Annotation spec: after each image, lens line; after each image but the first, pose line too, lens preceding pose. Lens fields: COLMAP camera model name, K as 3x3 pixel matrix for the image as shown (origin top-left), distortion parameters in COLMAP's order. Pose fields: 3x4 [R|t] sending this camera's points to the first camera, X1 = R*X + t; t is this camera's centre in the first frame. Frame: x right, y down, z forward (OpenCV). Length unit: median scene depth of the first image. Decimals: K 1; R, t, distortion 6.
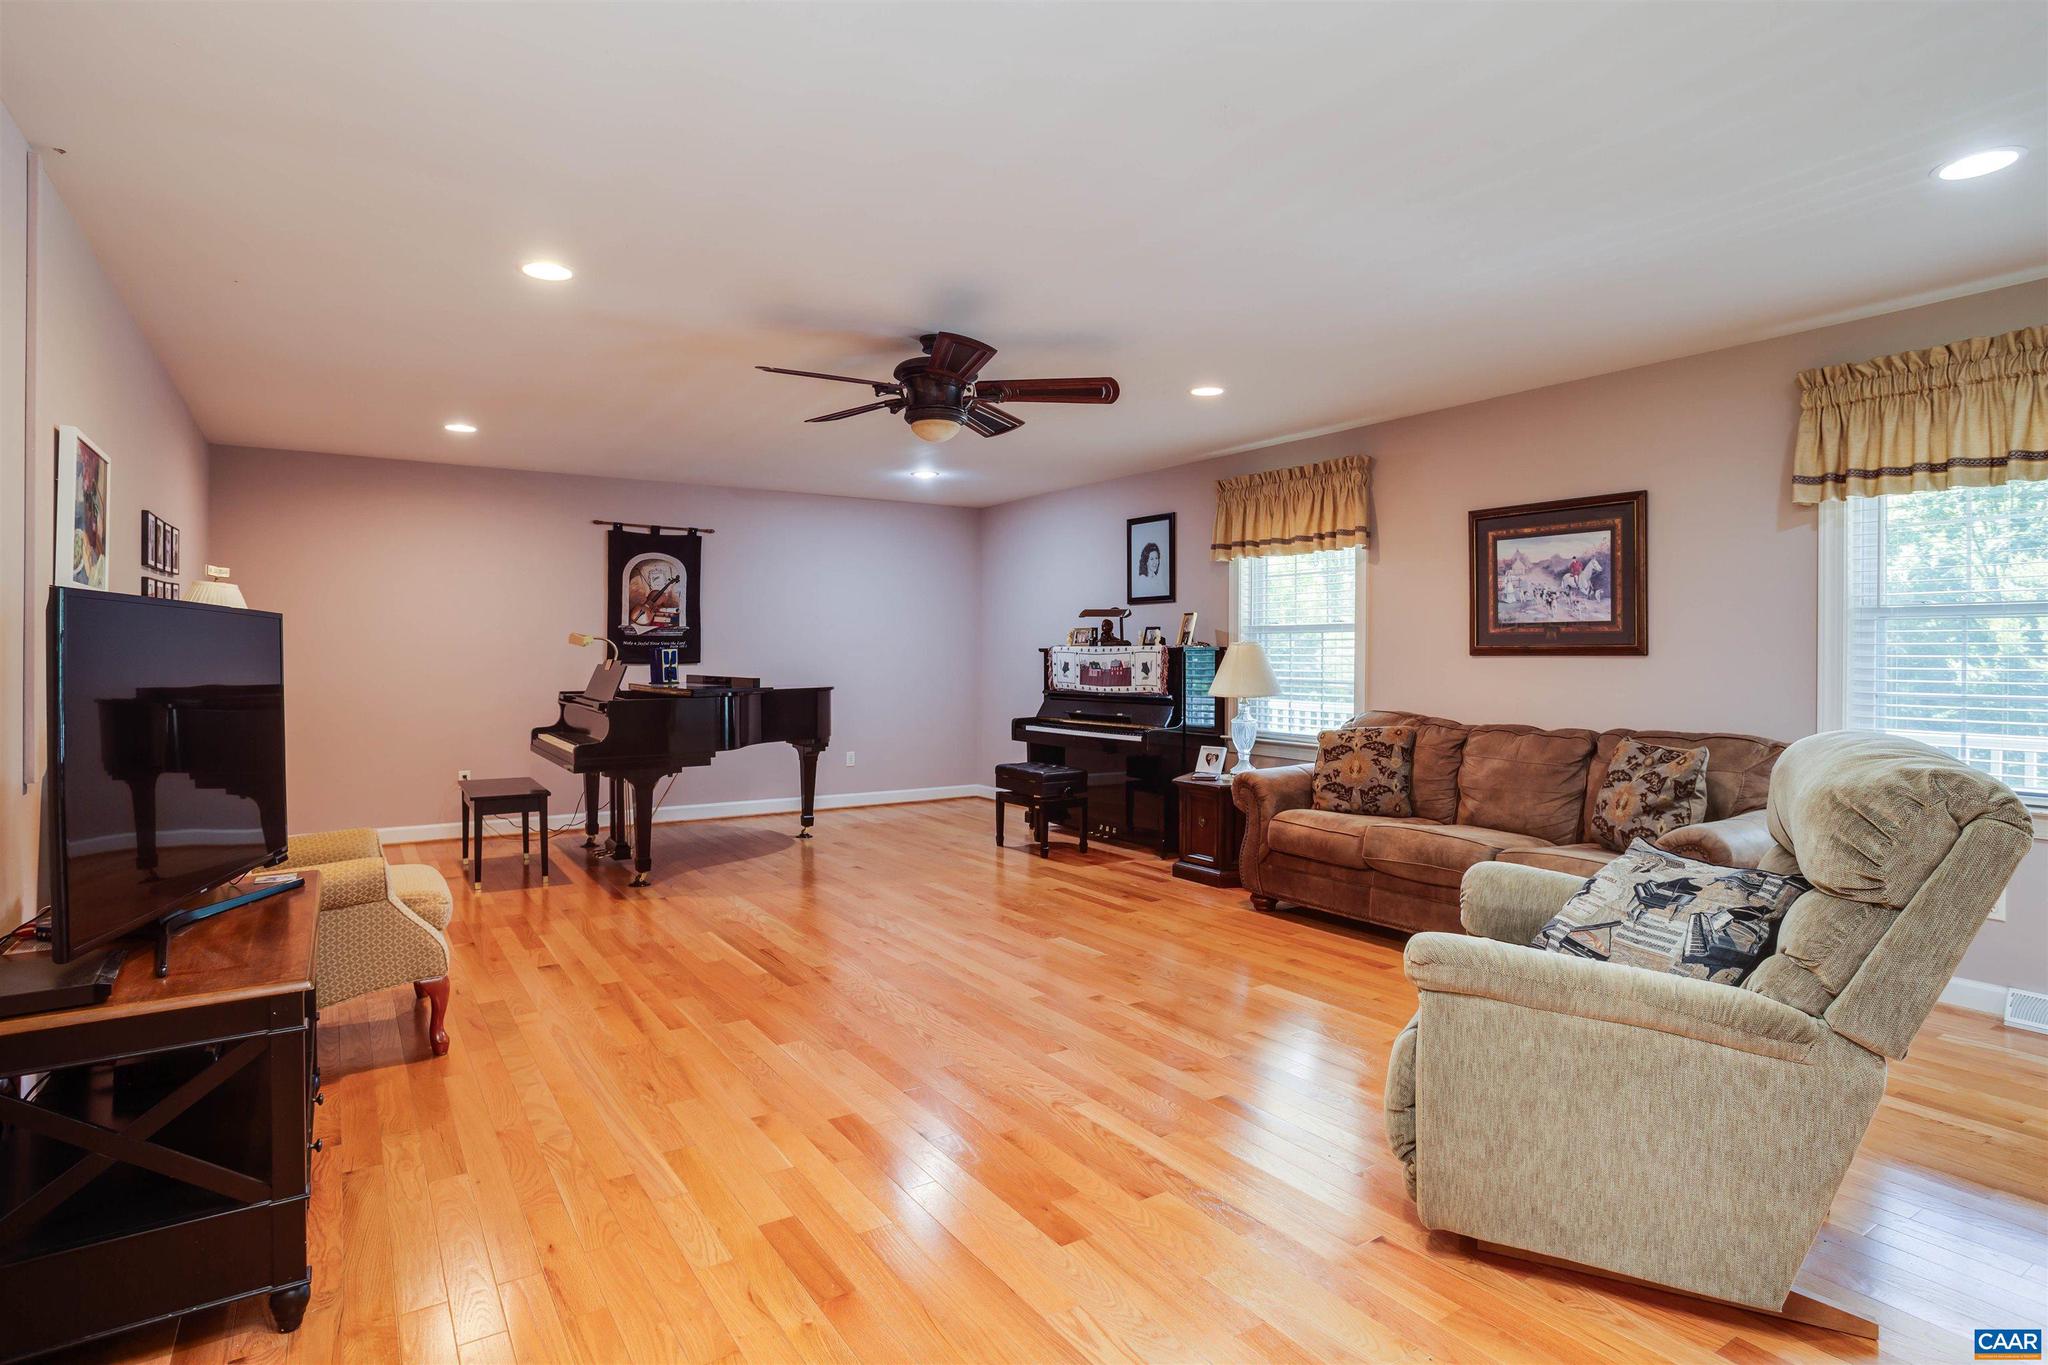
lens RADIAL K [[1113.8, 0, 1023.3], [0, 1113.8, 652.7], [0, 0, 1]] dist [-0.002061, -0.000067]
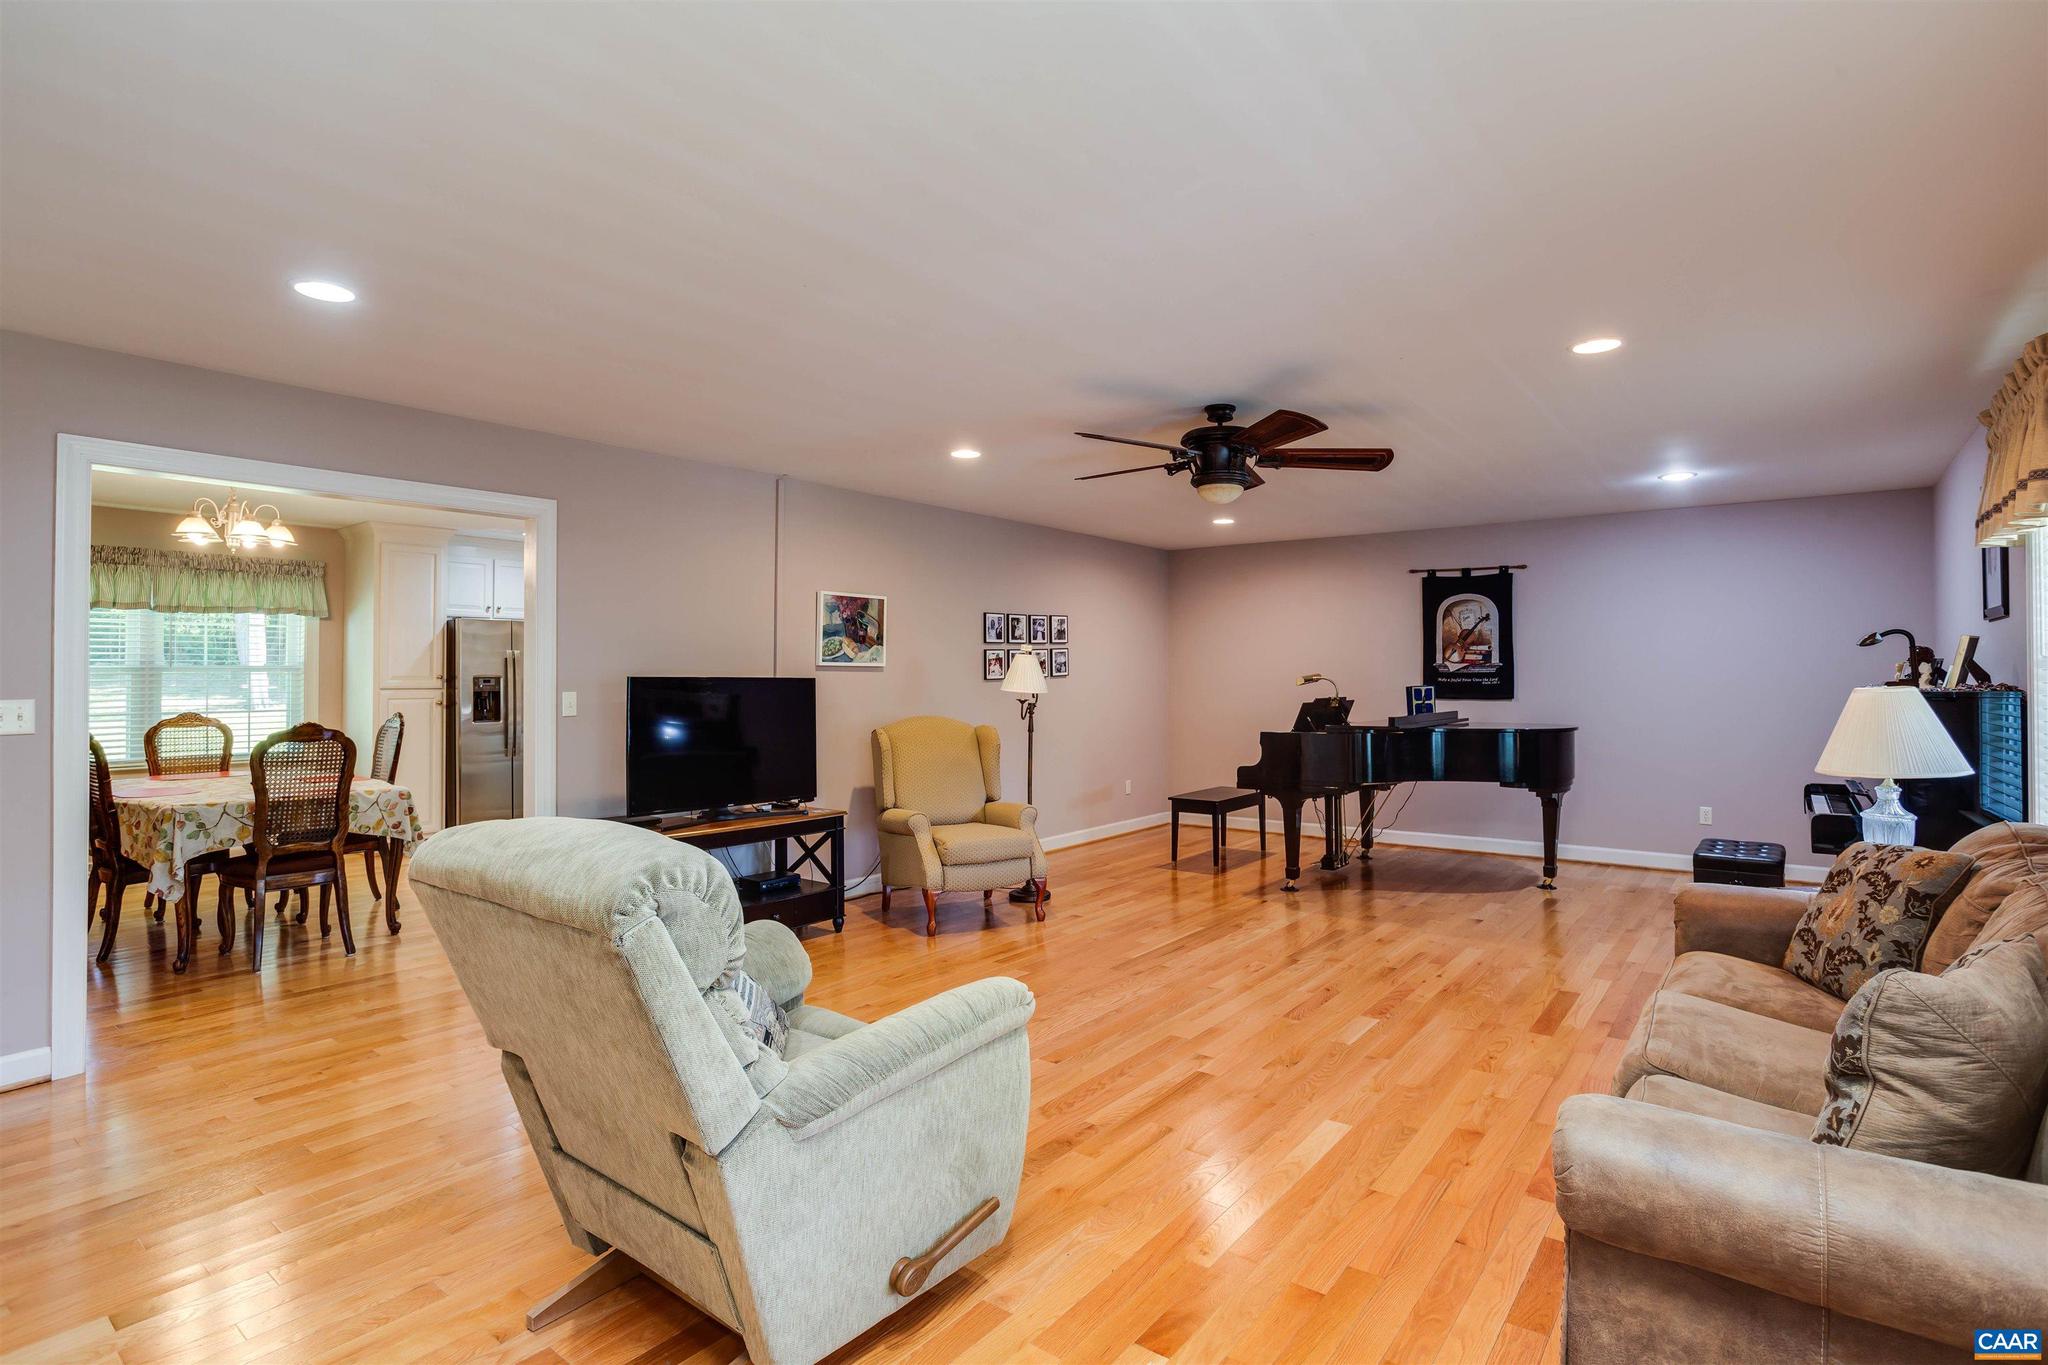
lens RADIAL K [[1013.6, 0, 1024.0], [0, 1013.6, 682.5], [0, 0, 1]] dist [0.001210, 0.000149]
pose [[0.342783, 0.005558, -0.939398, 0.433888], [0.001383, 0.999978, 0.006421, -0.012720], [0.939414, -0.003501, 0.342768, 0.281609]]
